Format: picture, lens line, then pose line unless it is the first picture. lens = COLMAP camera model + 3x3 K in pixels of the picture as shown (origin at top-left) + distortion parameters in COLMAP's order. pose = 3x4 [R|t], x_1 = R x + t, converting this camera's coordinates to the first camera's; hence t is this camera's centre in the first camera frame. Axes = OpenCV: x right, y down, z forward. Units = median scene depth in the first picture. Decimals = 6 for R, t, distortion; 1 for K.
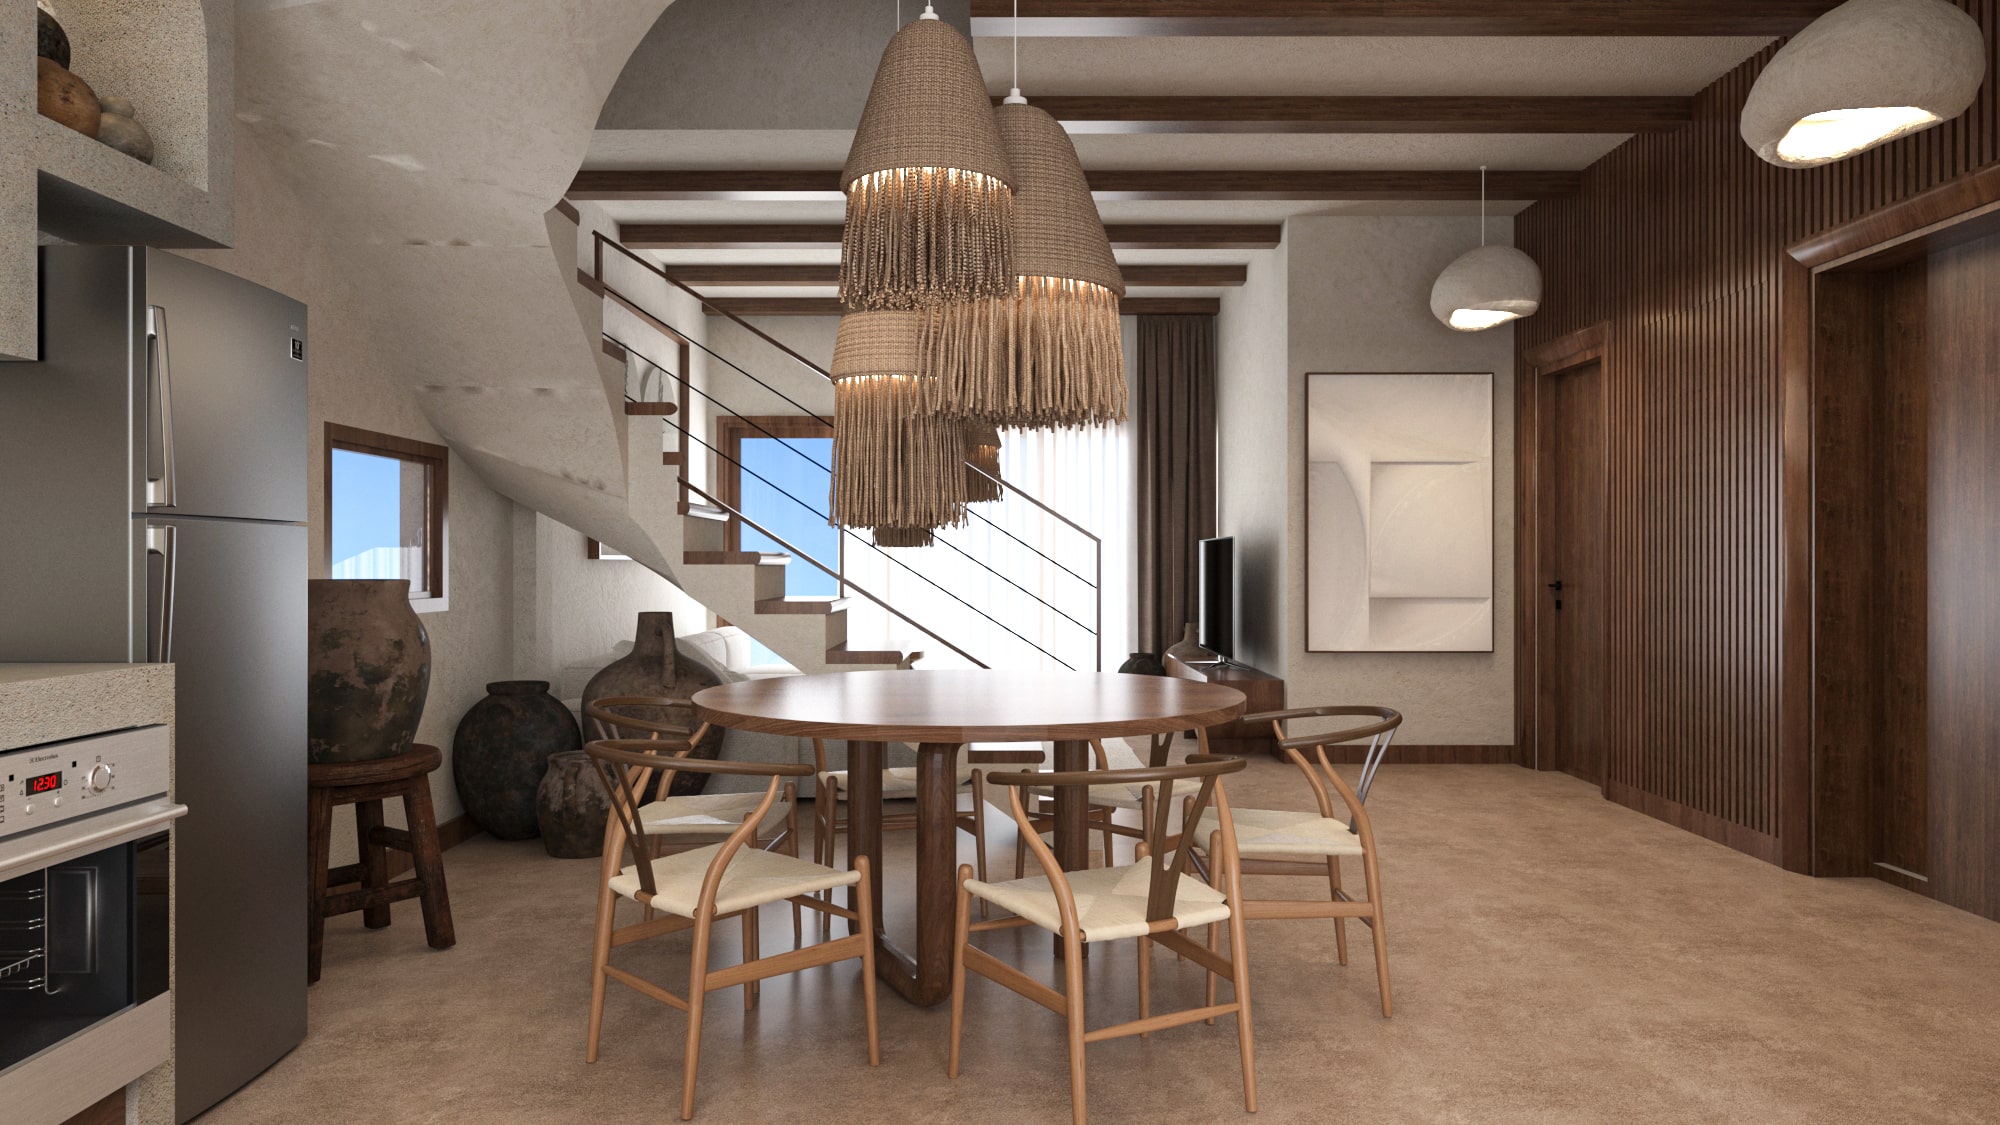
lens RADIAL K [[1284.5, 0, 1000.0], [0, 1284.5, 562.5], [0, 0, 1]] dist [0.000543, -0.001471]
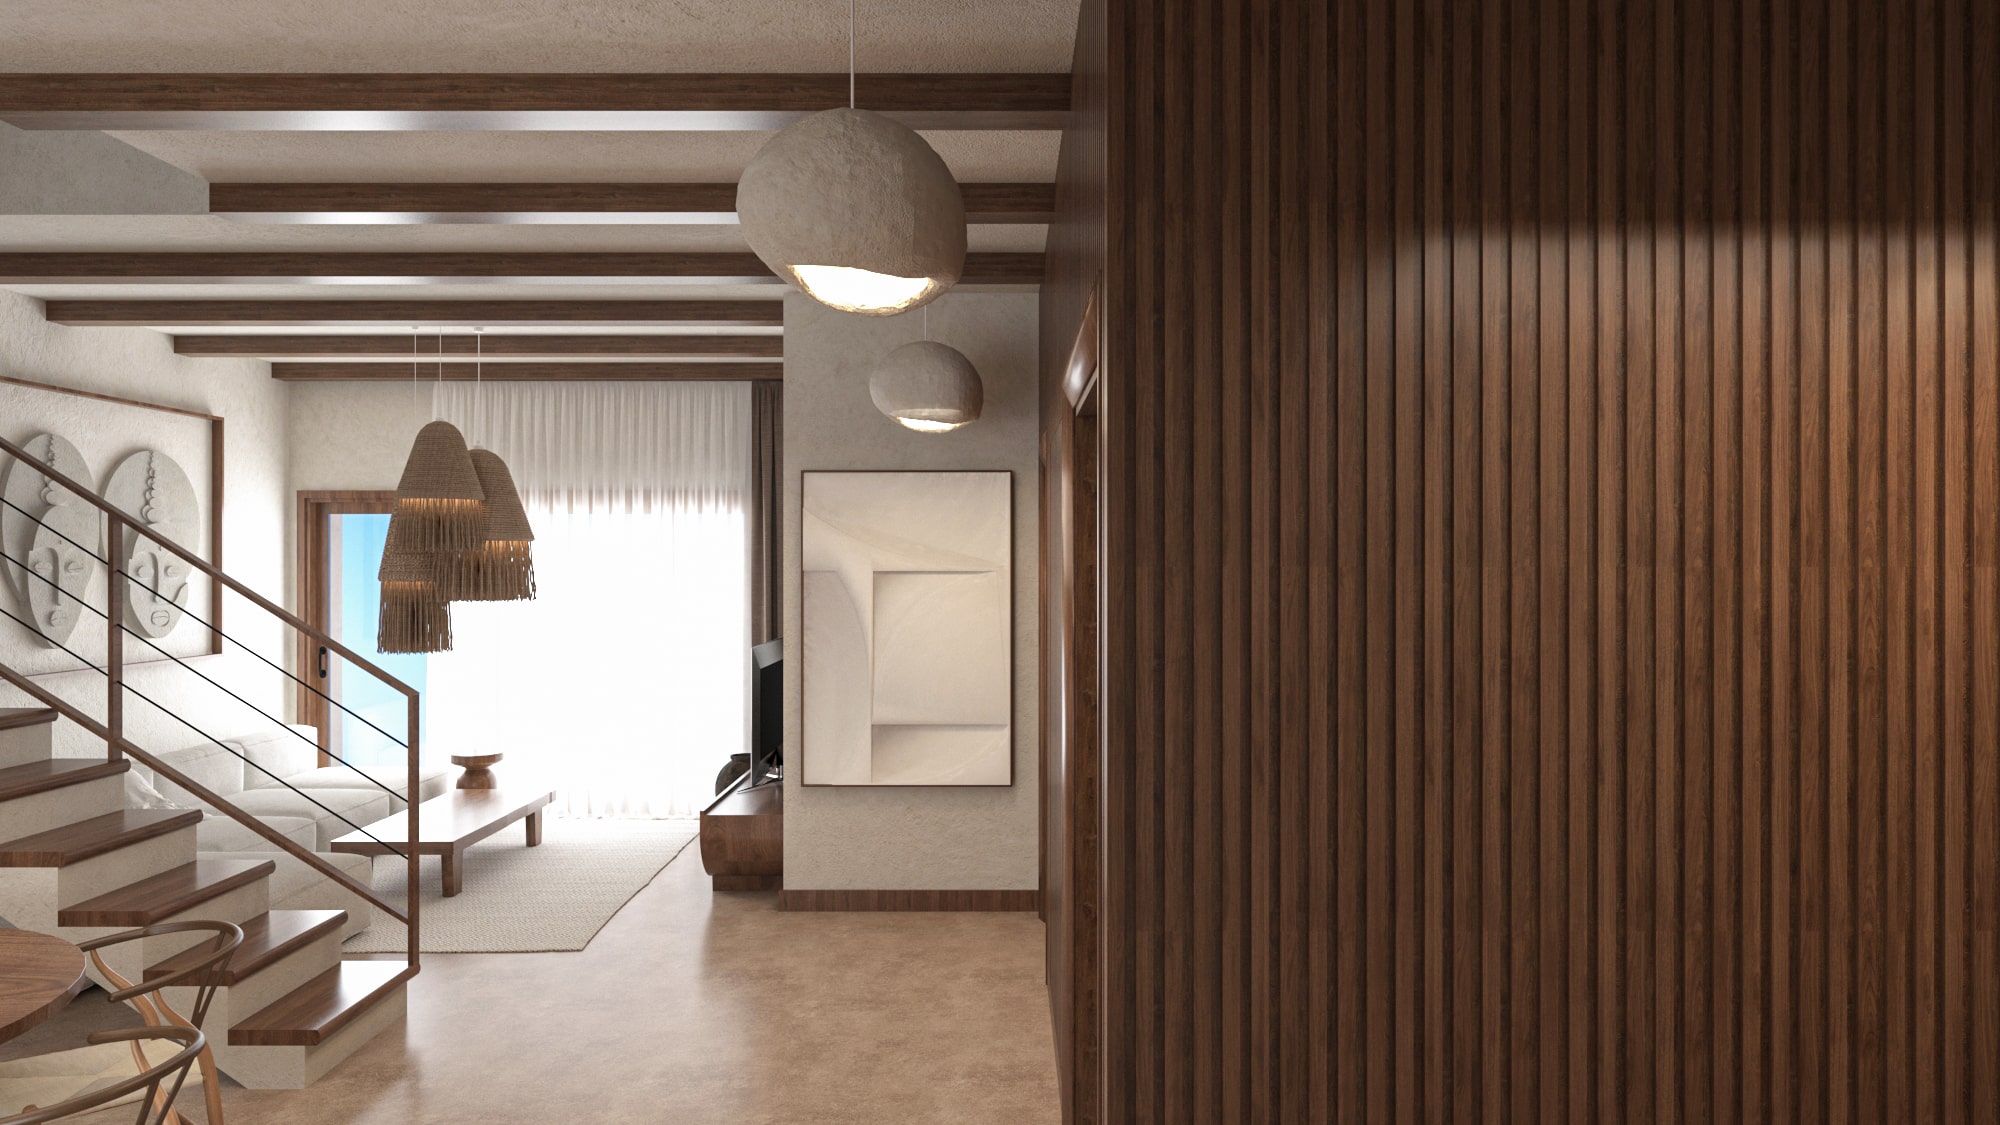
lens RADIAL K [[1284.5, 0, 1000.0], [0, 1284.5, 562.5], [0, 0, 1]] dist [0.000543, -0.001471]
pose [[1.000000, -0.000013, 0.000269, 0.375013], [0.000013, 1.000000, 0.000282, -0.084567], [-0.000269, -0.000282, 1.000000, 0.114324]]
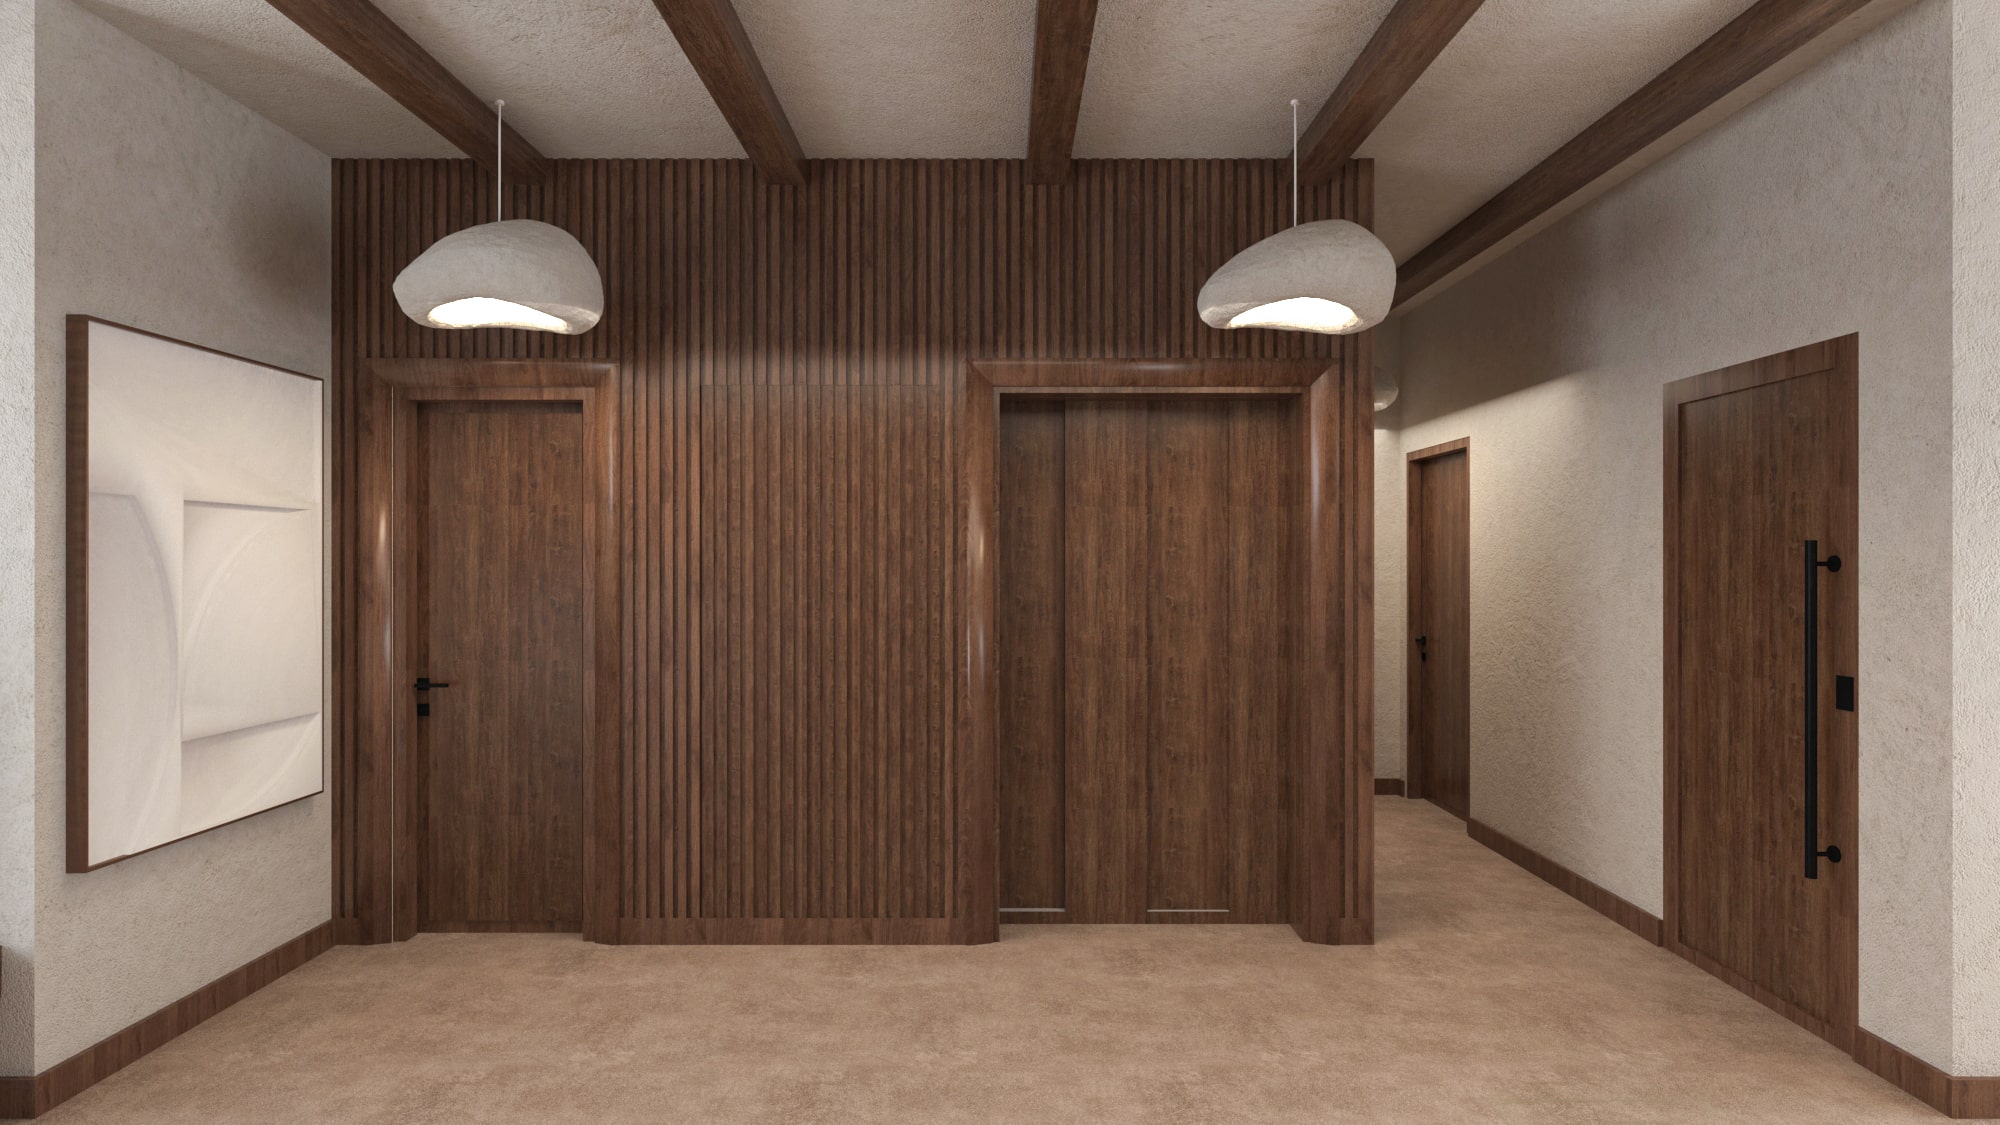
lens RADIAL K [[1056.6, 0, 1000.0], [0, 1056.6, 562.5], [0, 0, 1]] dist [0.001114, 0.000517]
pose [[0.001064, 0.001280, 0.999999, -0.173234], [0.000055, 0.999999, -0.001280, -0.050268], [-0.999999, 0.000056, 0.001064, 0.641214]]
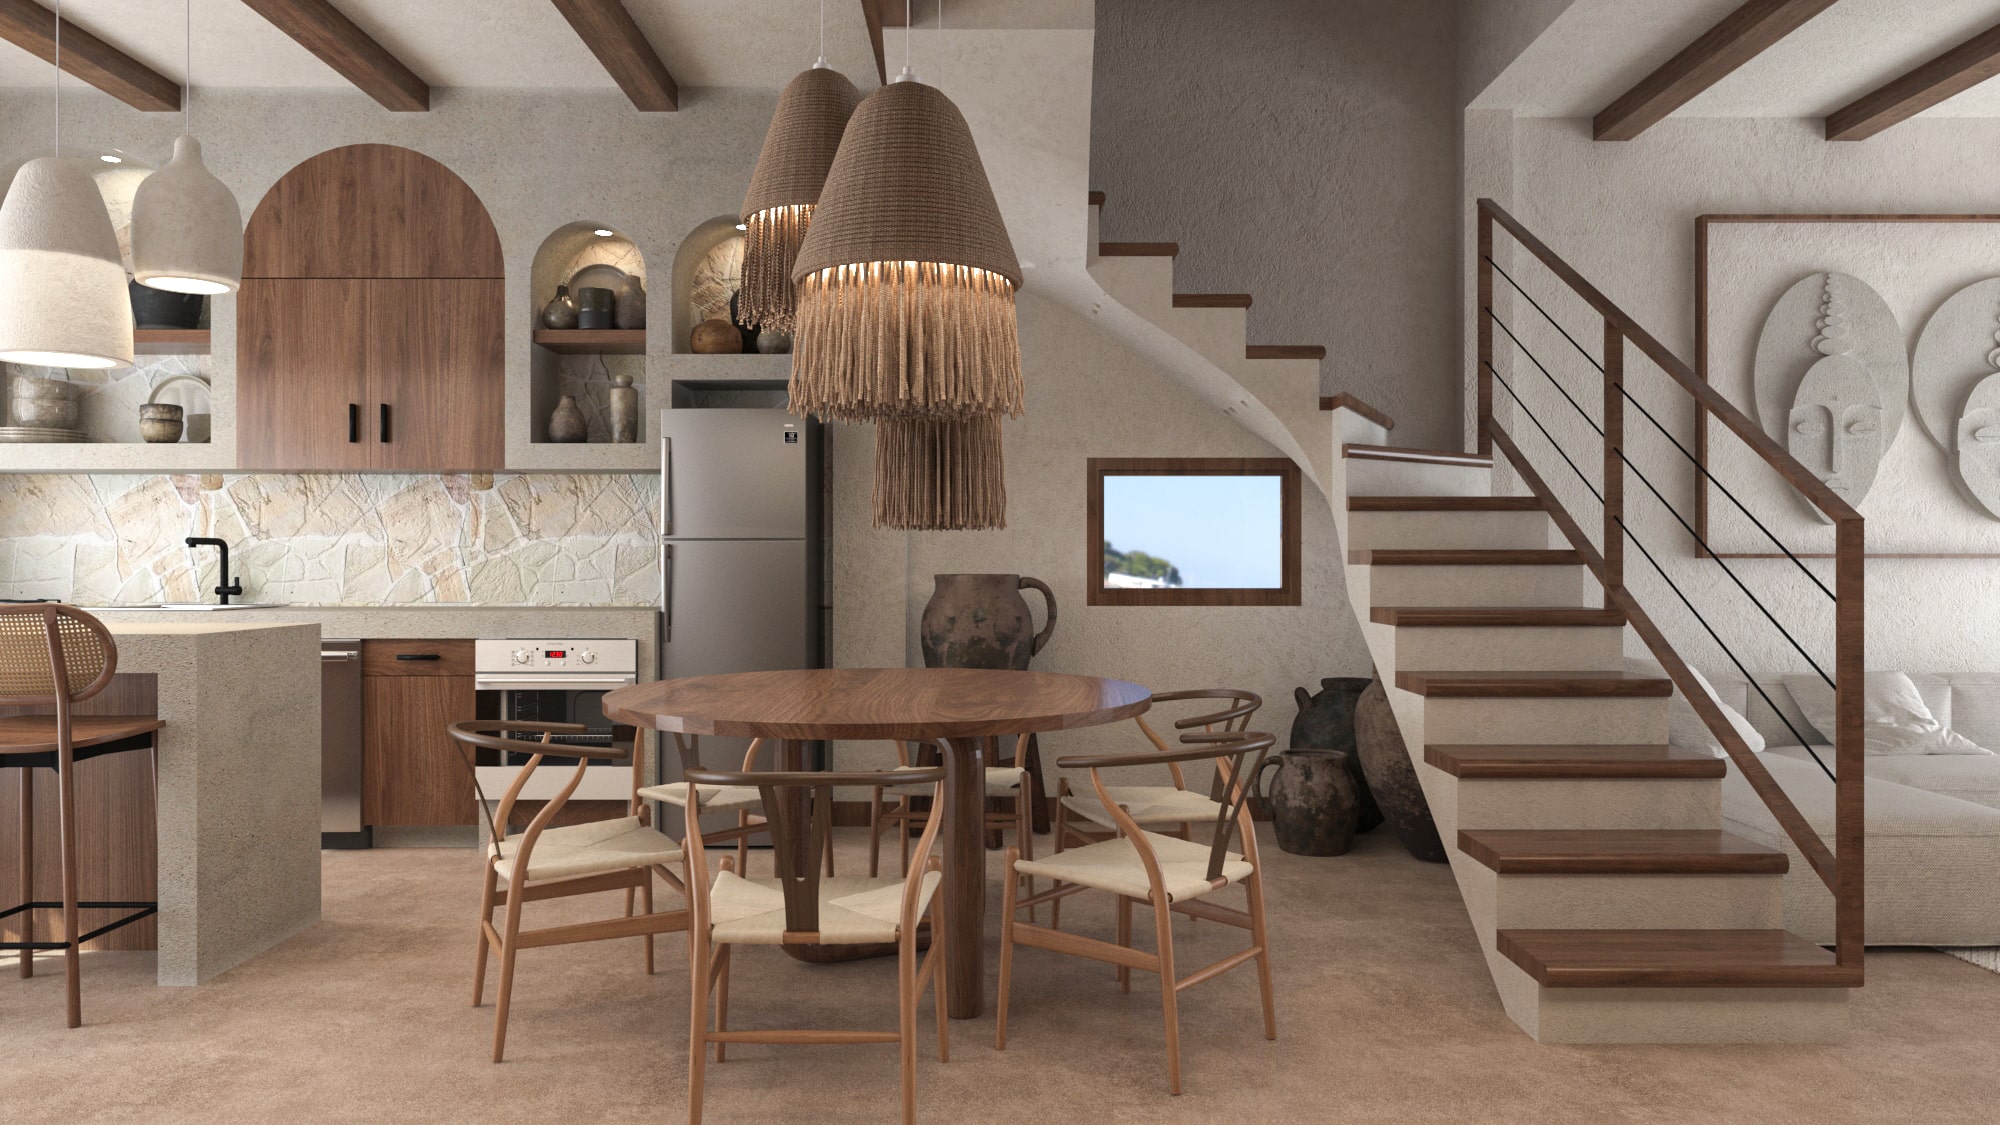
lens RADIAL K [[1284.5, 0, 1000.0], [0, 1284.5, 562.5], [0, 0, 1]] dist [0.000543, -0.001471]
pose [[0.002144, 0.003479, -0.999992, 0.477795], [-0.000522, 0.999994, 0.003478, -0.002272], [0.999998, 0.000514, 0.002146, 0.525703]]
